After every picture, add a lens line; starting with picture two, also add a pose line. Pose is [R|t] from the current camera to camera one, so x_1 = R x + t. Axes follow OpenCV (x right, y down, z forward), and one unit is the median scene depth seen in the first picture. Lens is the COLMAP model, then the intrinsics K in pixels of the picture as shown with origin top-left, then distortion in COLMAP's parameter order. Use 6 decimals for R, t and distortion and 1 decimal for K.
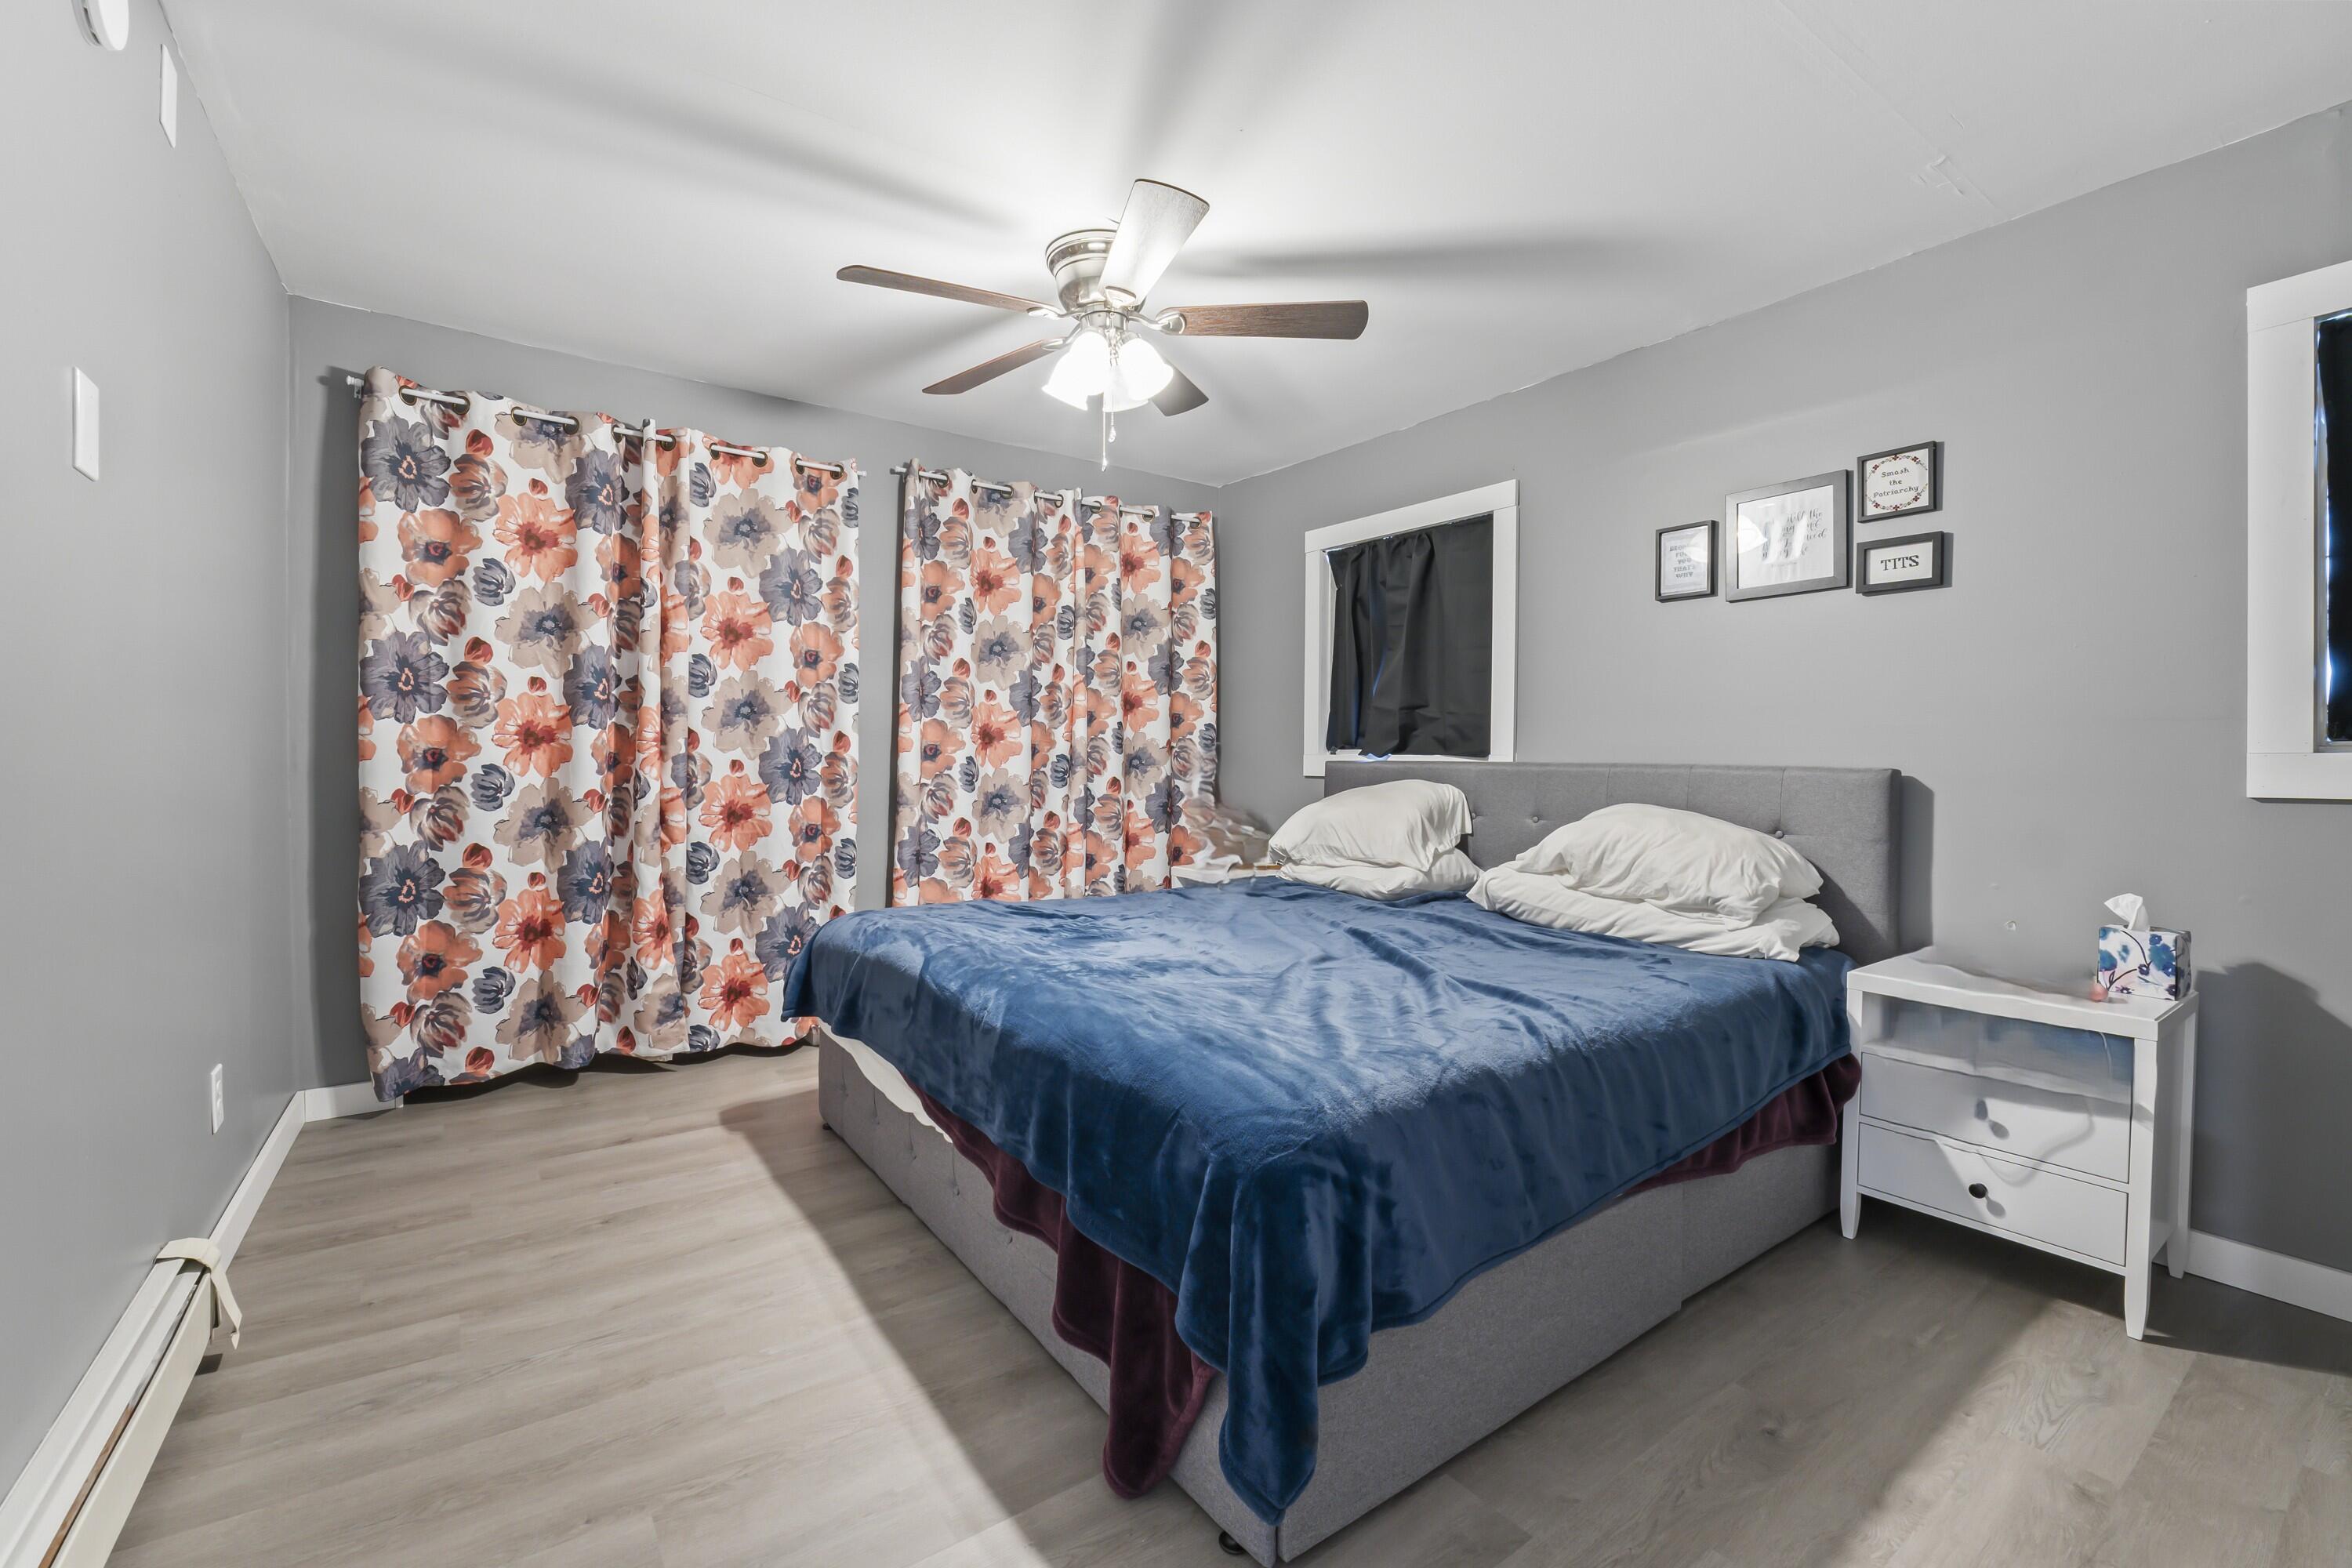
lens RADIAL K [[986.6, 0, 1164.1], [0, 986.6, 768.4], [0, 0, 1]] dist [-0.005318, -0.000393]
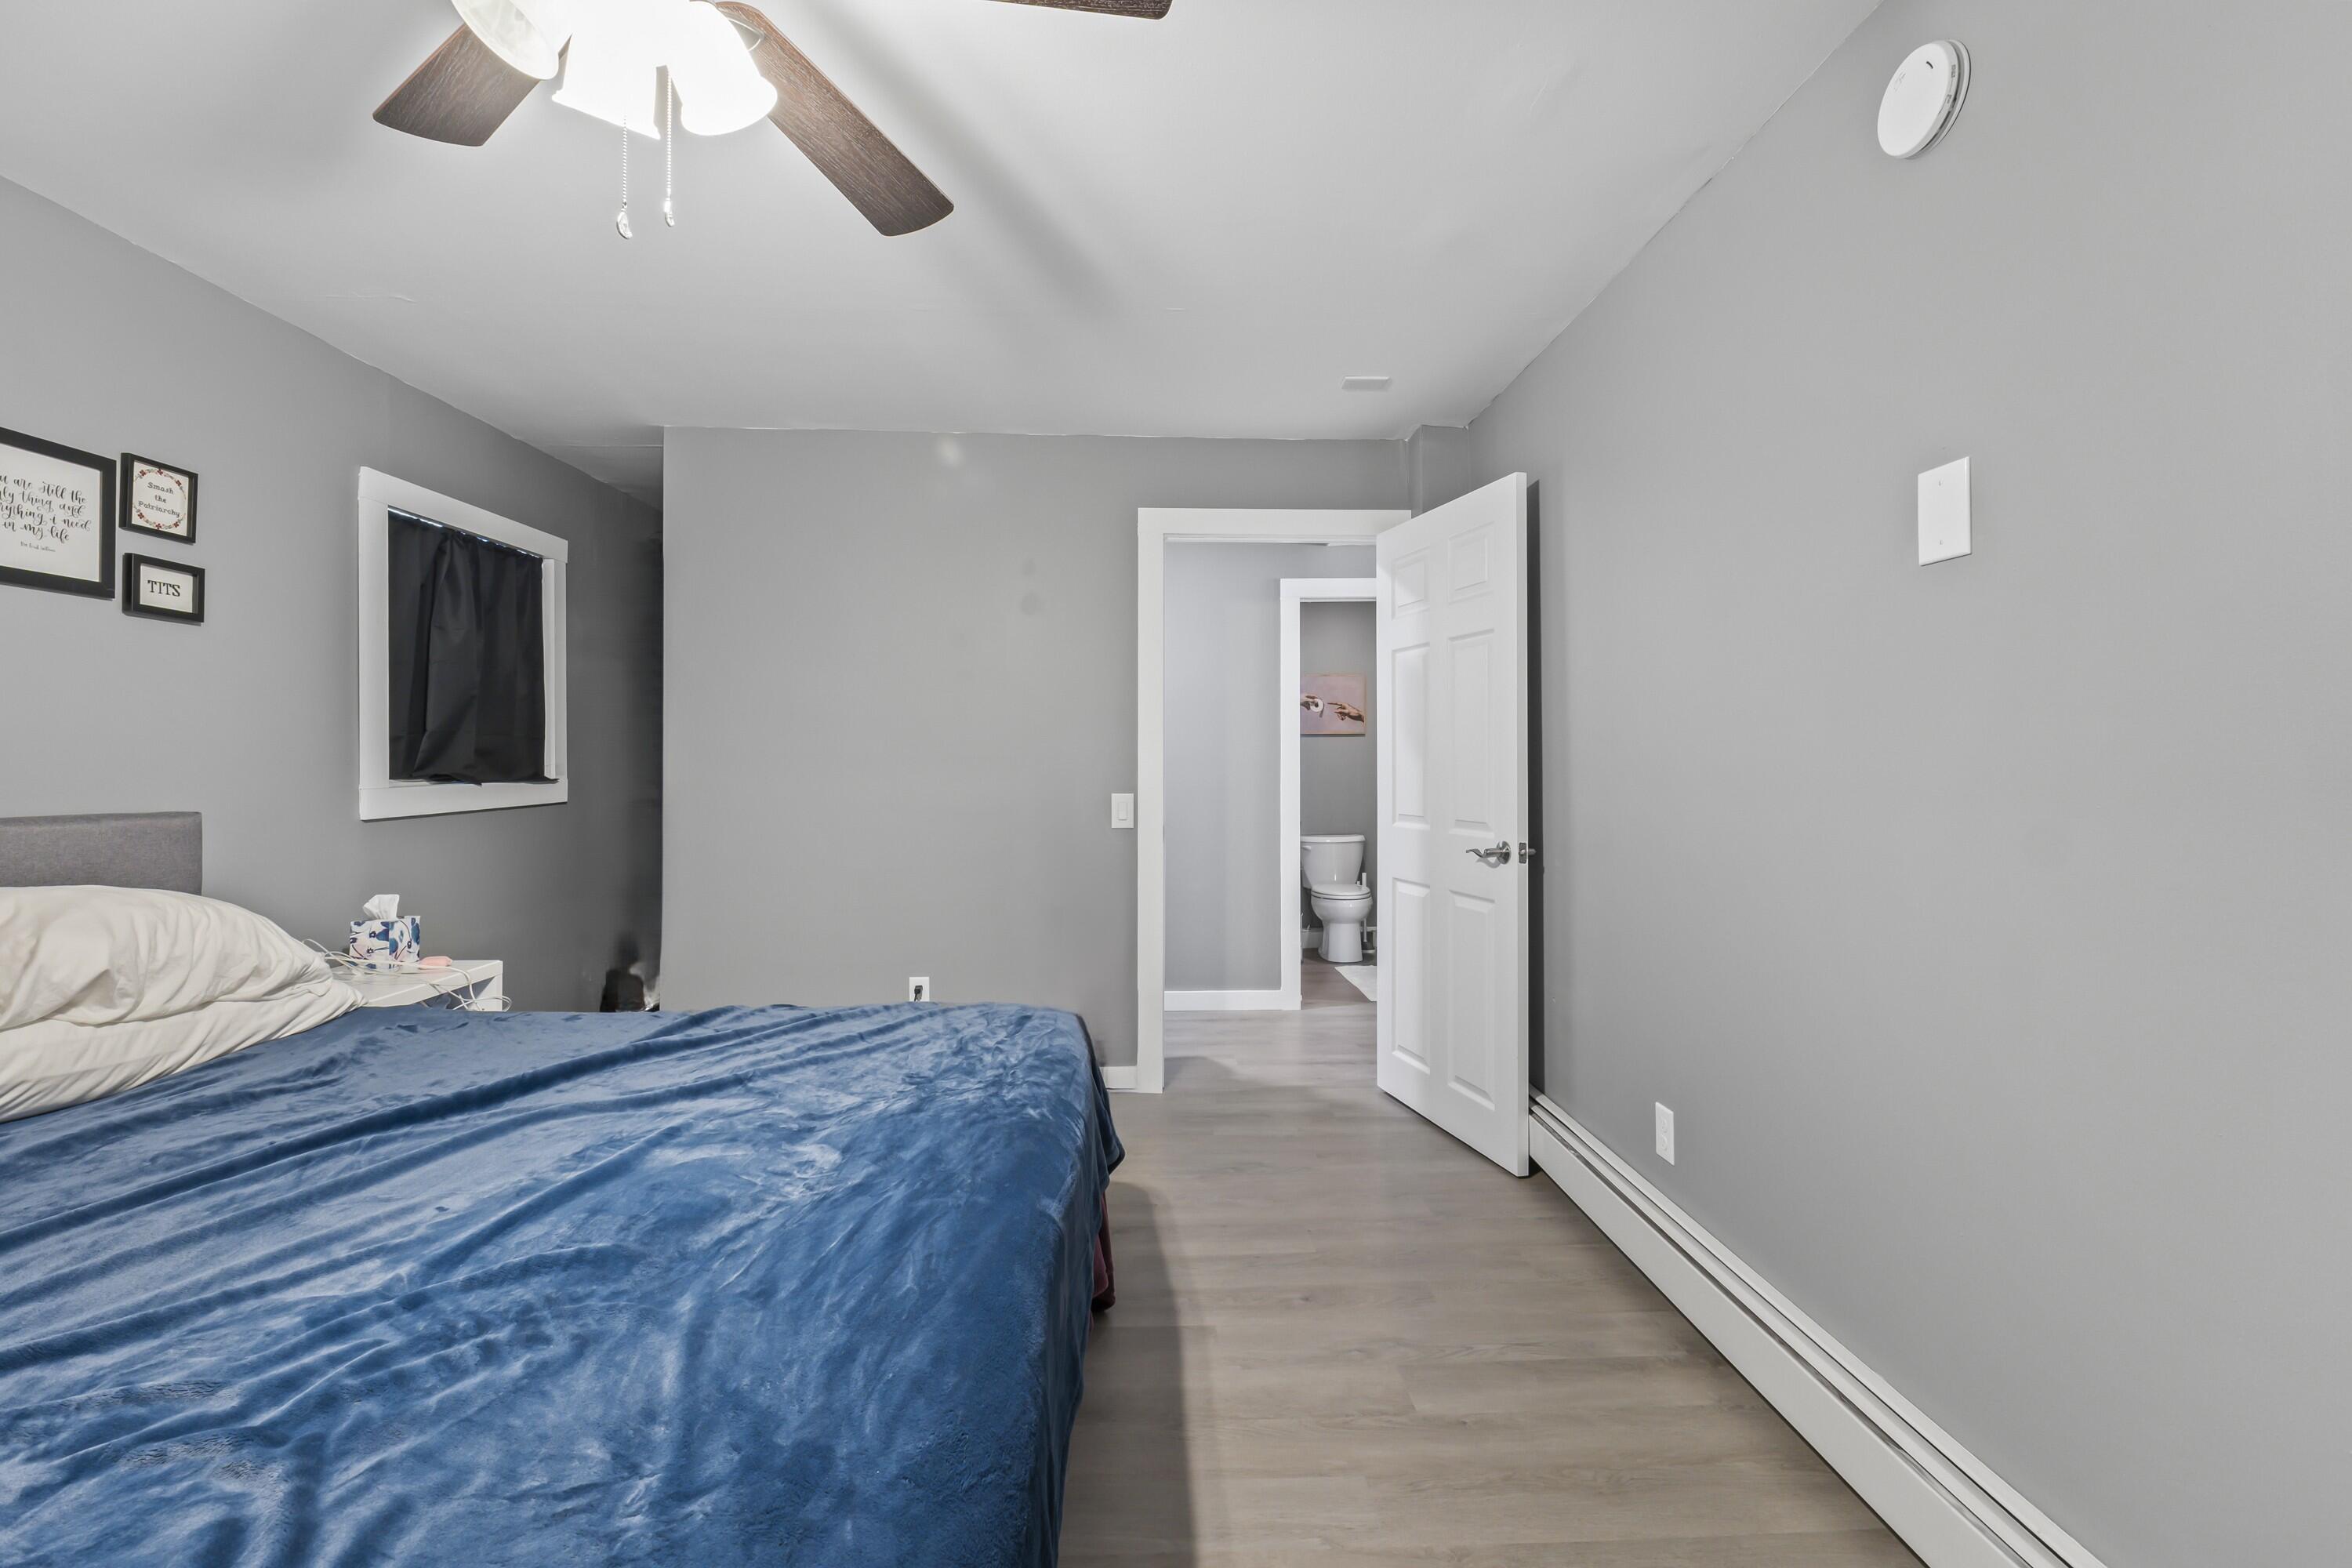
lens RADIAL K [[986.6, 0, 1164.1], [0, 986.6, 768.4], [0, 0, 1]] dist [-0.005318, -0.000393]
pose [[-0.831717, -0.006109, 0.555166, -0.524601], [0.005149, 0.999812, 0.018716, -0.053376], [-0.555176, 0.018425, -0.831529, 1.227333]]
